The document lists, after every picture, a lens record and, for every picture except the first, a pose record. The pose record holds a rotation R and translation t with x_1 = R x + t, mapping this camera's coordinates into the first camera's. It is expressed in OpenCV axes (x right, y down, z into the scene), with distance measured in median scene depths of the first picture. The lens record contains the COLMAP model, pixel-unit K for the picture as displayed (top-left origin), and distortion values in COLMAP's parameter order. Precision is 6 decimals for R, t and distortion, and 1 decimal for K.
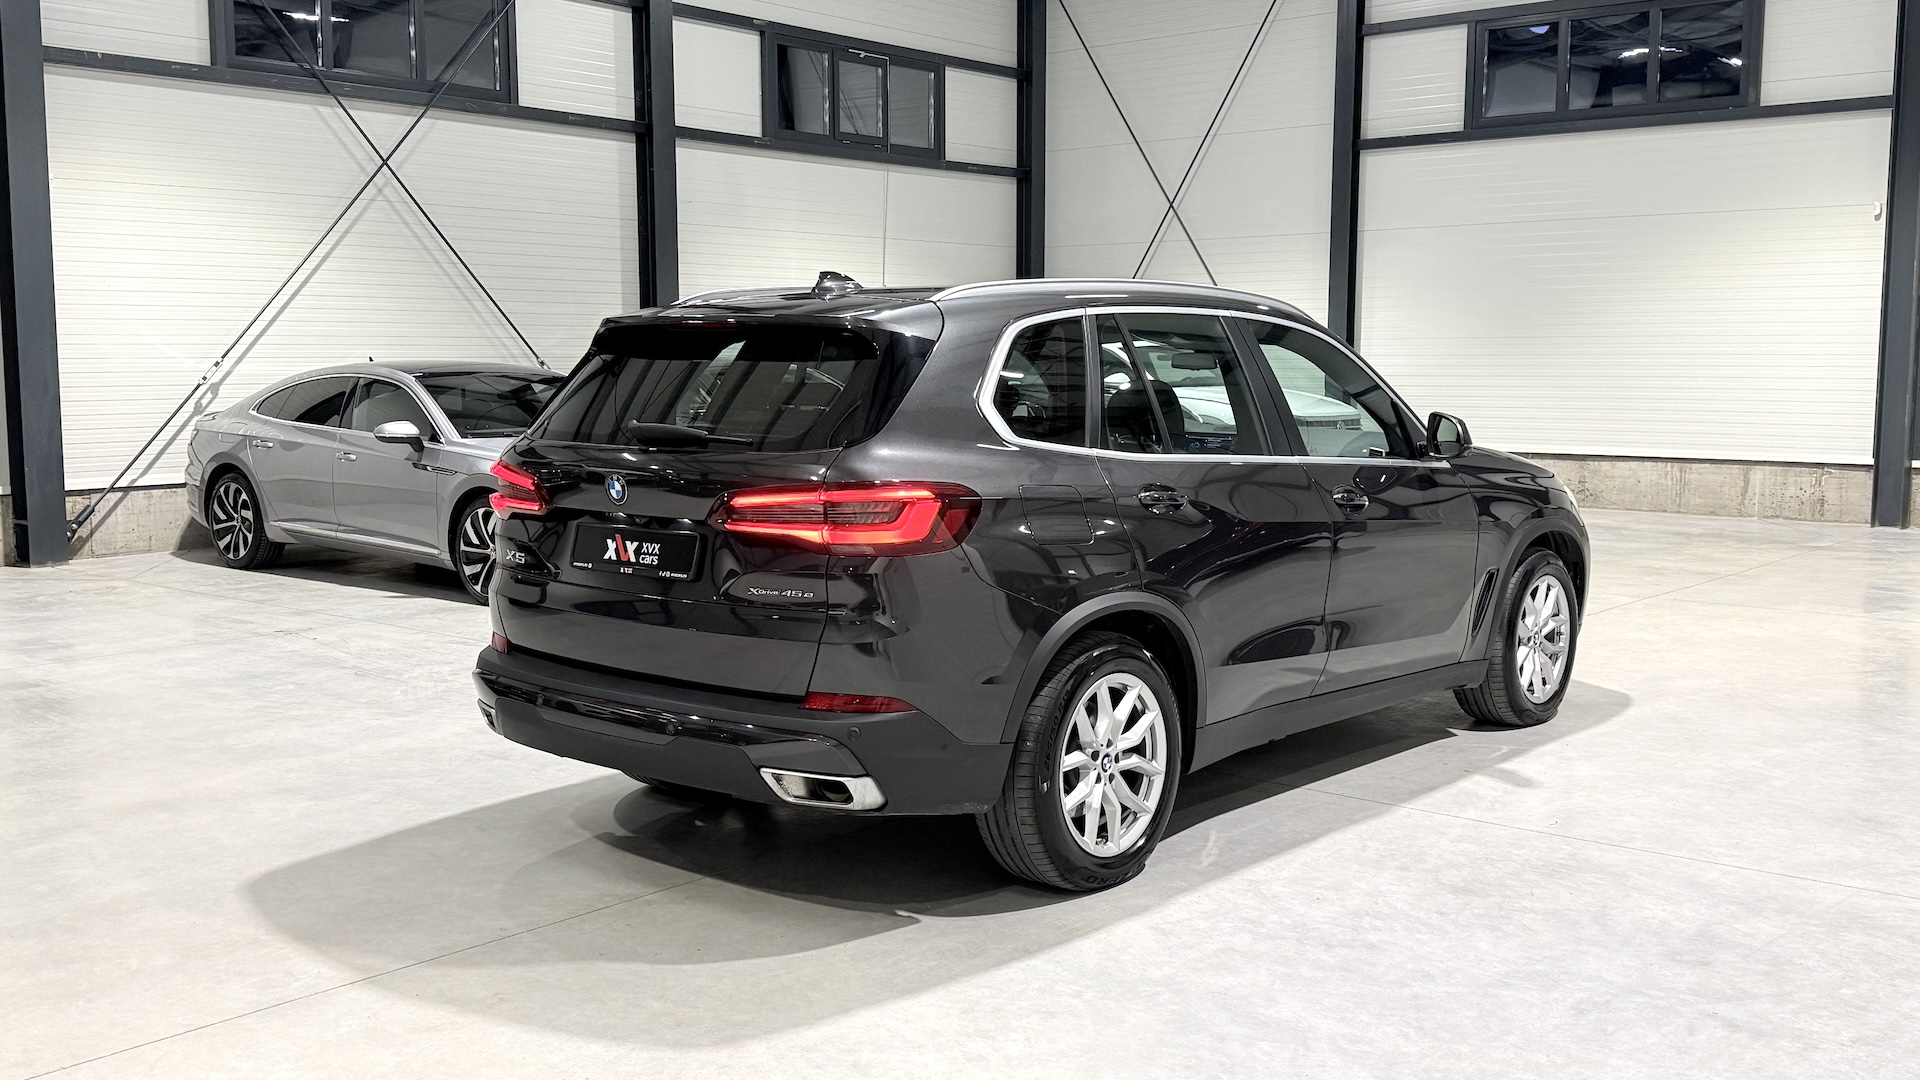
lens RADIAL K [[1759.4, 0, 951.5], [0, 1759.4, 543.6], [0, 0, 1]] dist [0.075311, -0.207195]
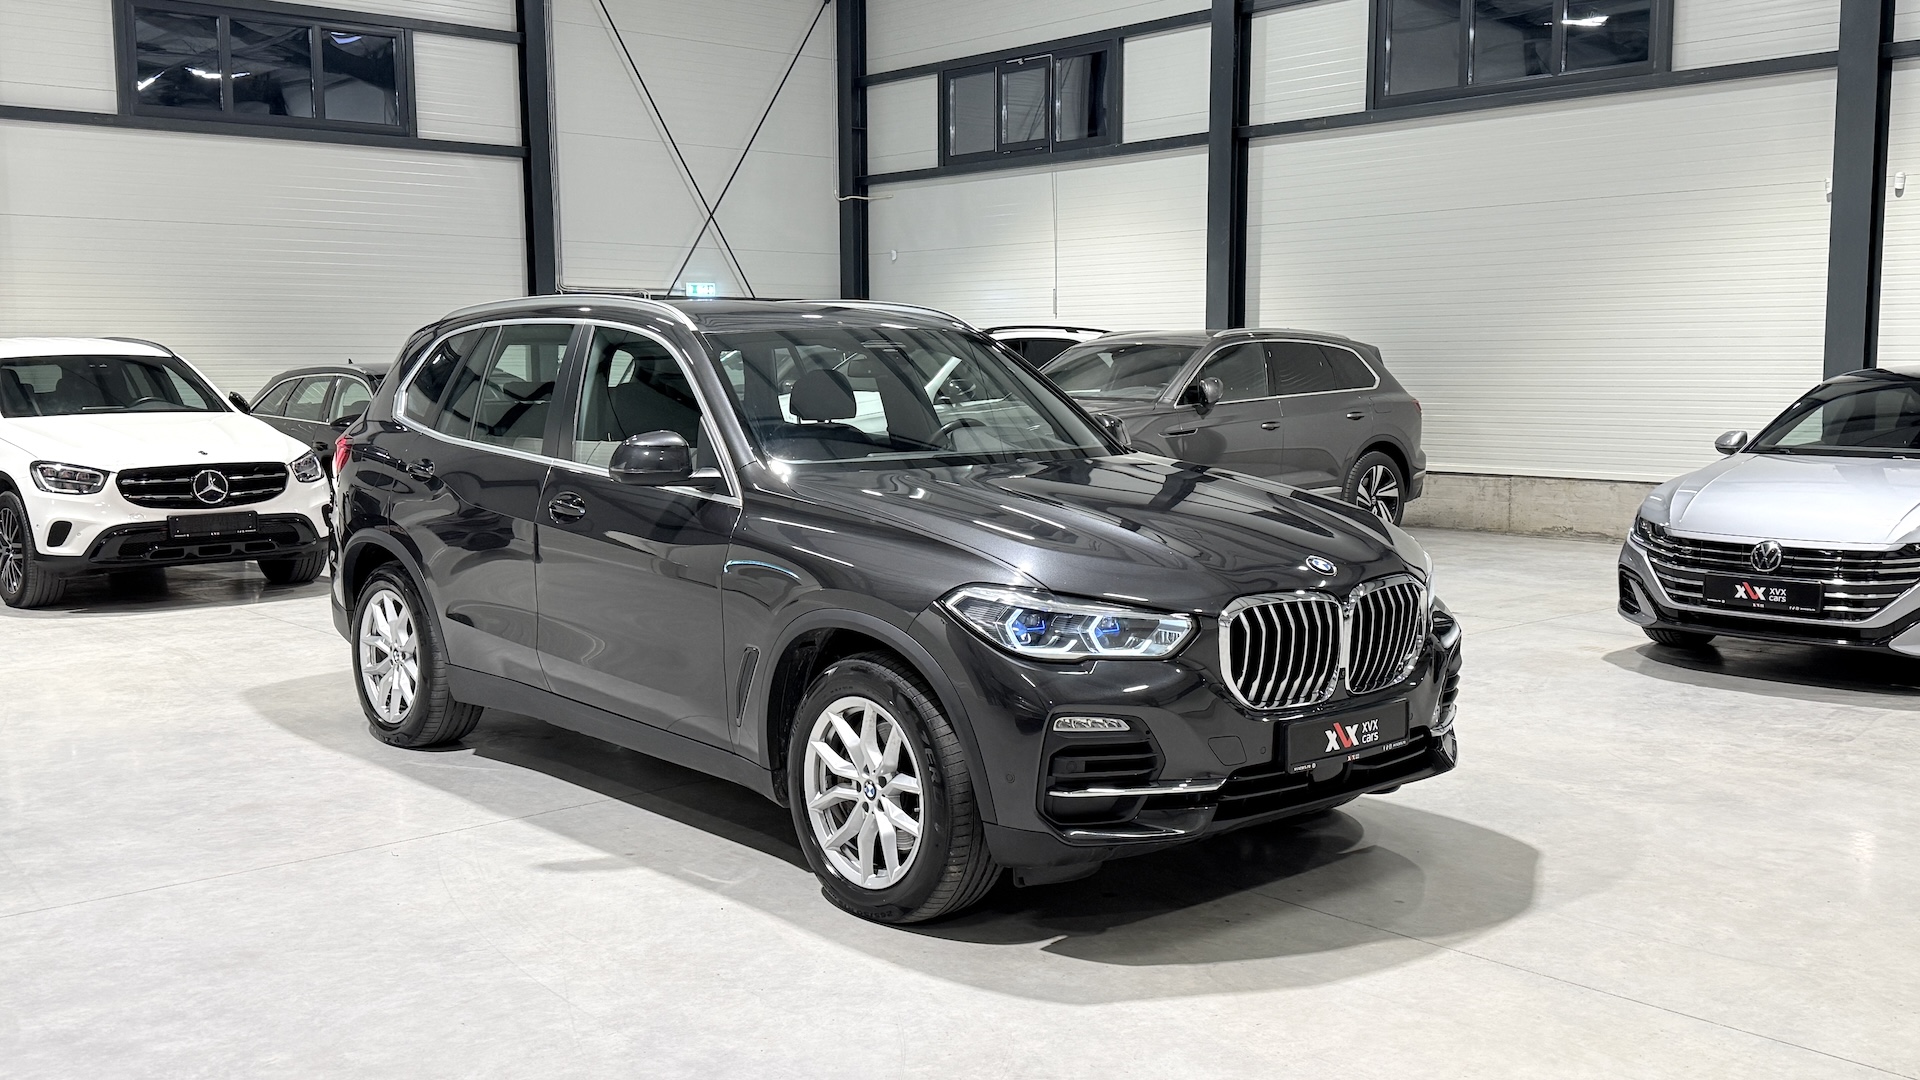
lens RADIAL K [[1759.4, 0, 951.5], [0, 1759.4, 543.6], [0, 0, 1]] dist [0.075311, -0.207195]
pose [[-0.113502, 0.107676, -0.987686, 1.395810], [-0.104286, 0.987327, 0.119621, -0.172952], [0.988049, 0.116579, -0.100834, 1.559124]]
